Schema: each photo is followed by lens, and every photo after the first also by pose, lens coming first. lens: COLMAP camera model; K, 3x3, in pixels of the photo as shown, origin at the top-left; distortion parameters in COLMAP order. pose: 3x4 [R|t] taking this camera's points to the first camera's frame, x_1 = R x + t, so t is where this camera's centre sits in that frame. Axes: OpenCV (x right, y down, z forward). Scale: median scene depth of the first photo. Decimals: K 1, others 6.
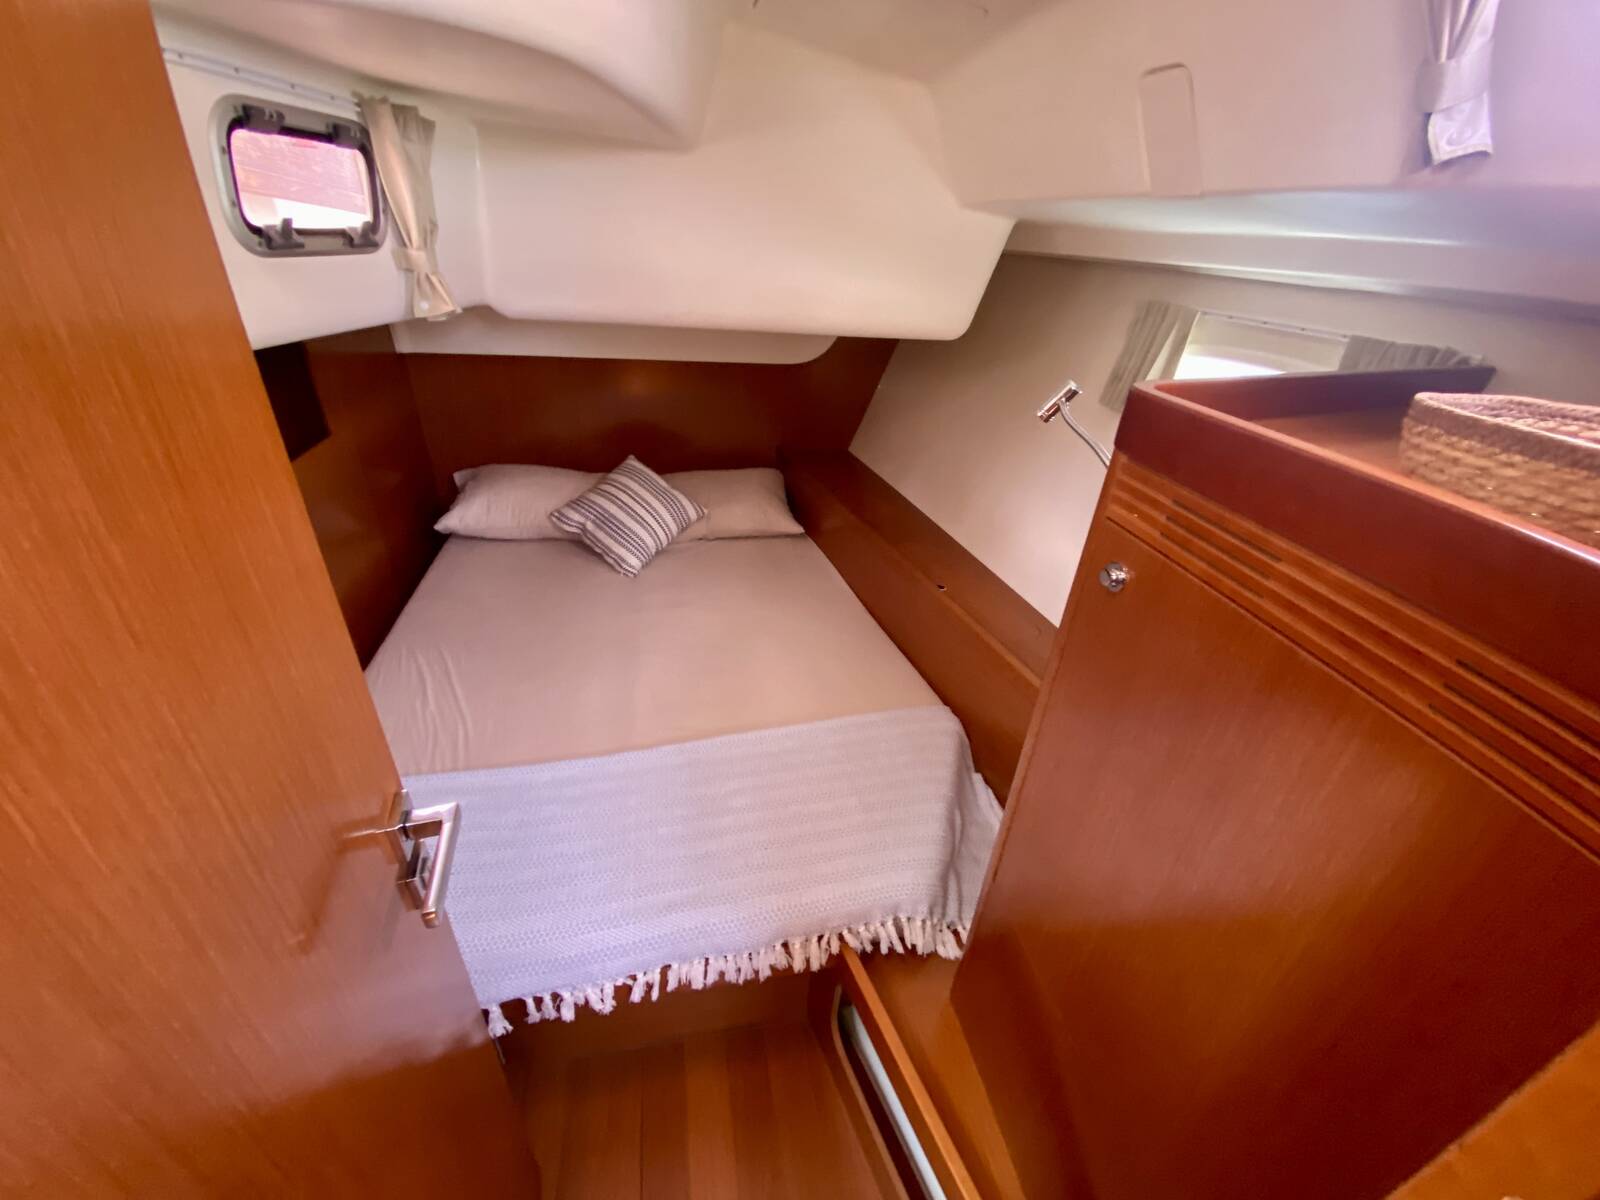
lens RADIAL K [[620.7, 0, 797.2], [0, 620.7, 605.0], [0, 0, 1]] dist [0.017593, -0.027493]
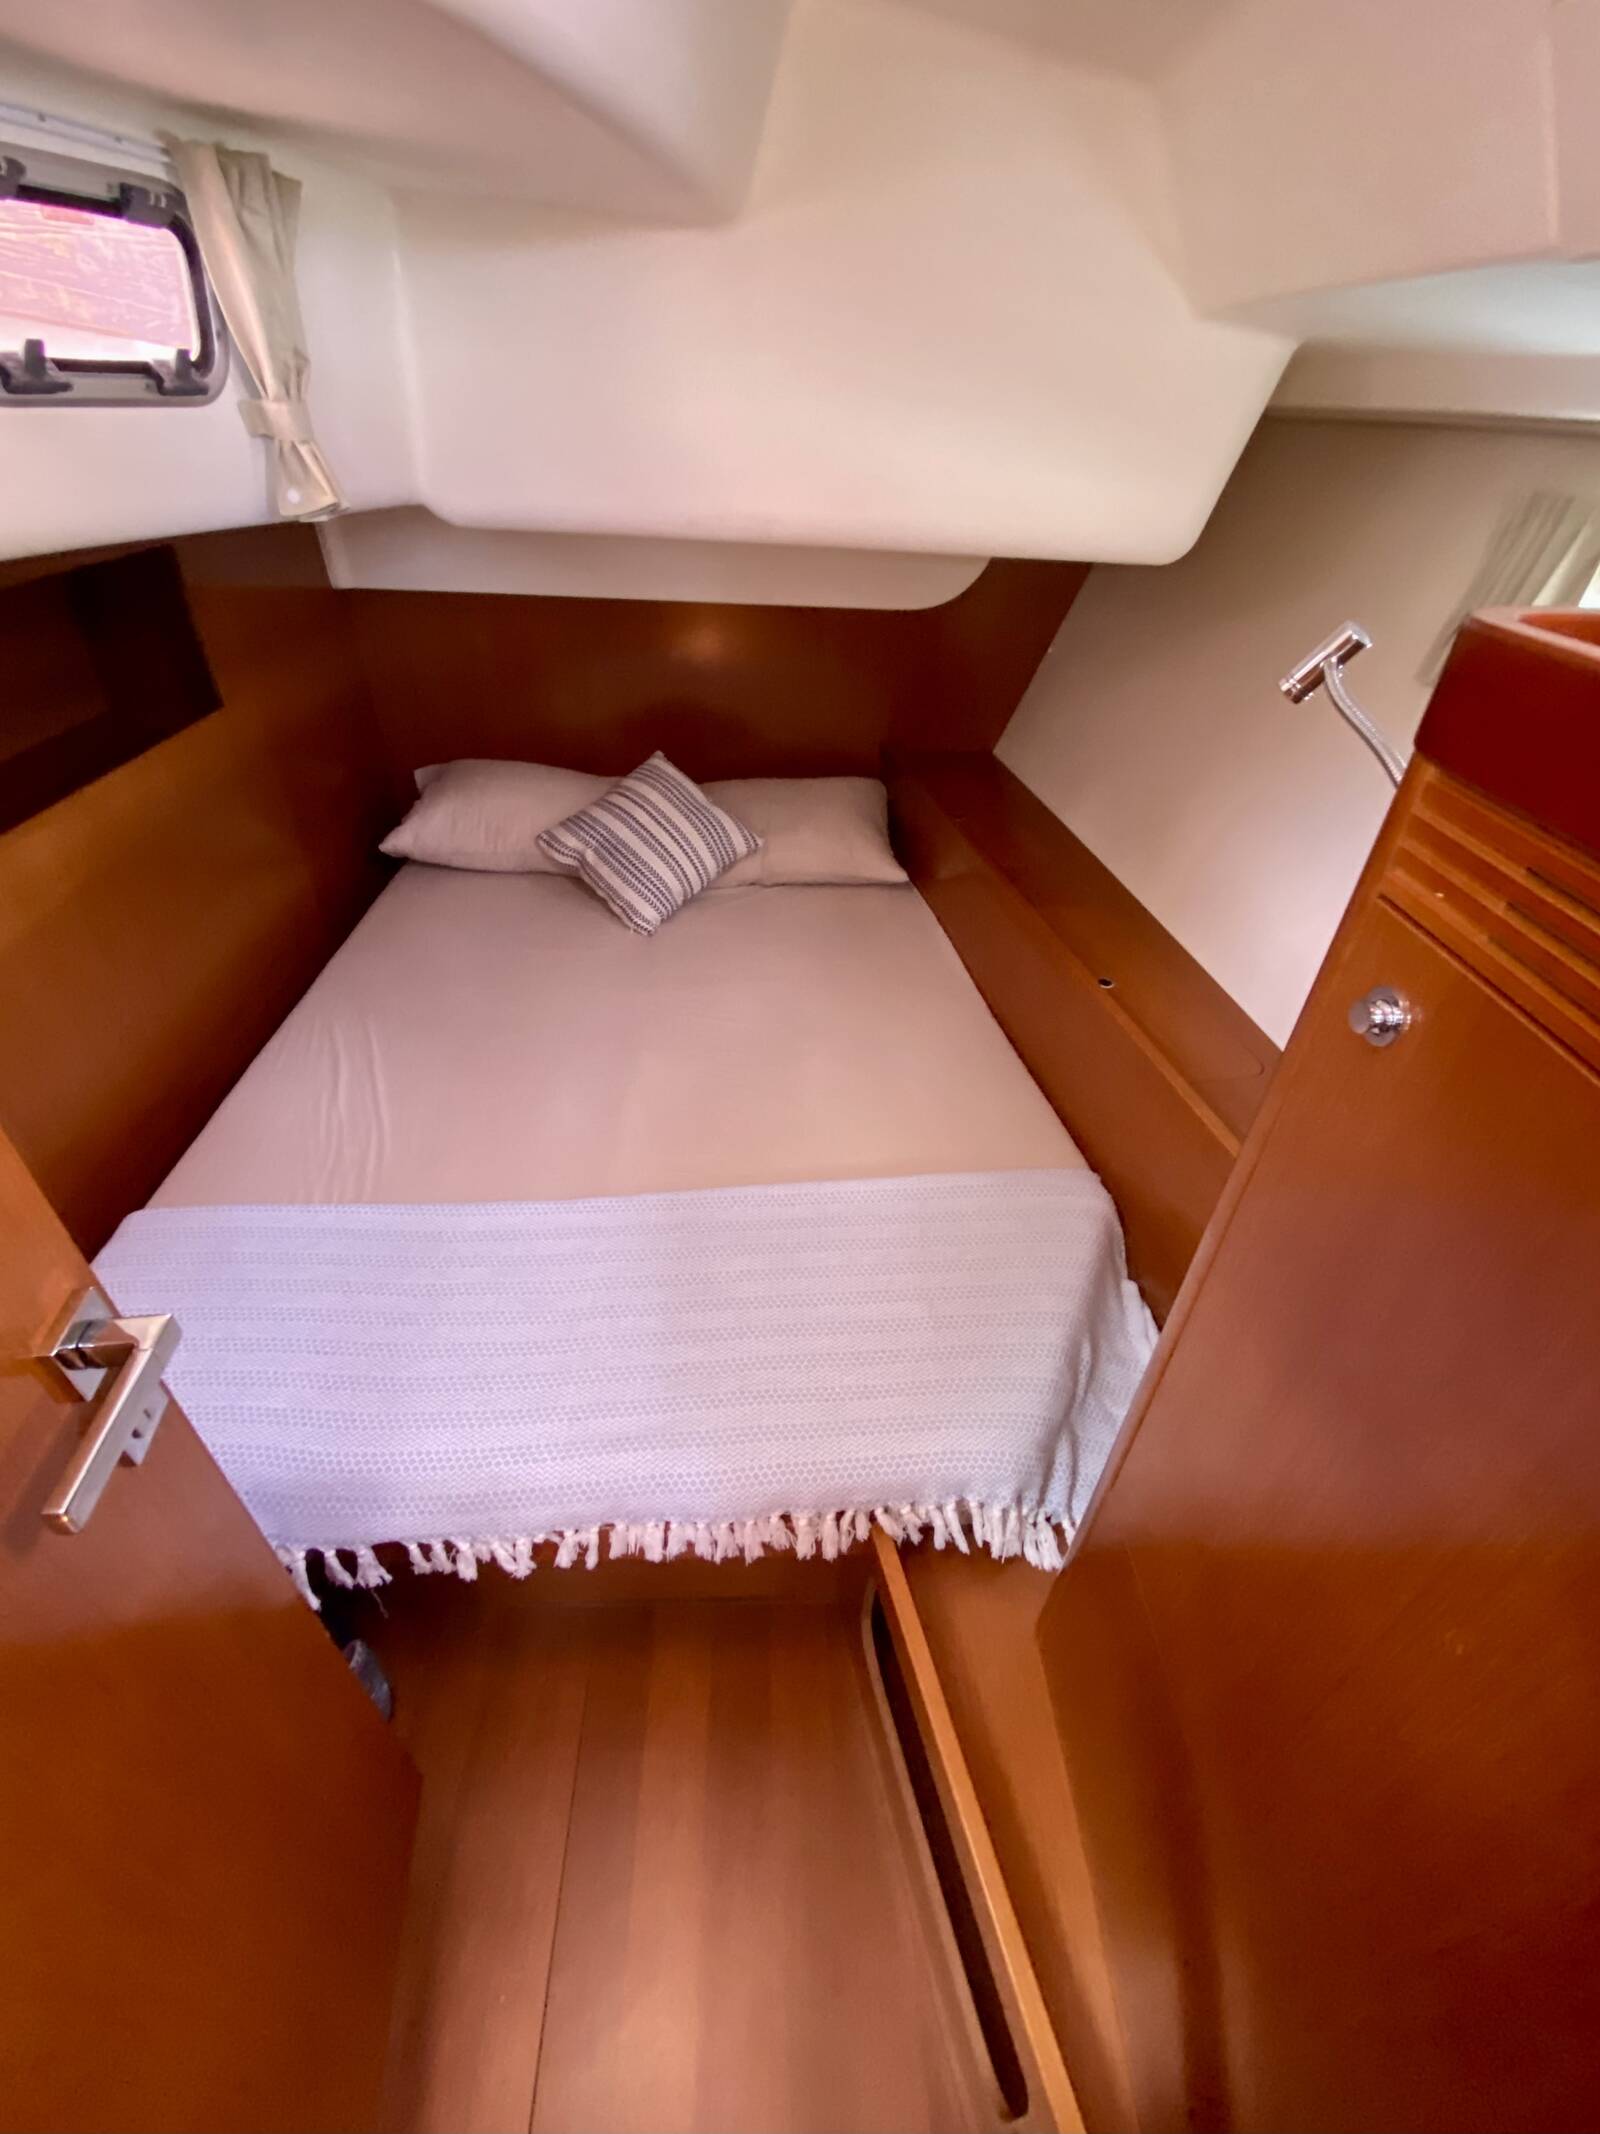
lens RADIAL K [[871.3, 0, 800.0], [0, 871.3, 1067.0], [0, 0, 1]] dist [0.018949, -0.021011]
pose [[0.988127, 0.077582, -0.132616, 0.080819], [-0.063699, 0.992334, 0.105902, -0.027971], [0.139815, -0.096197, 0.985494, 0.131302]]
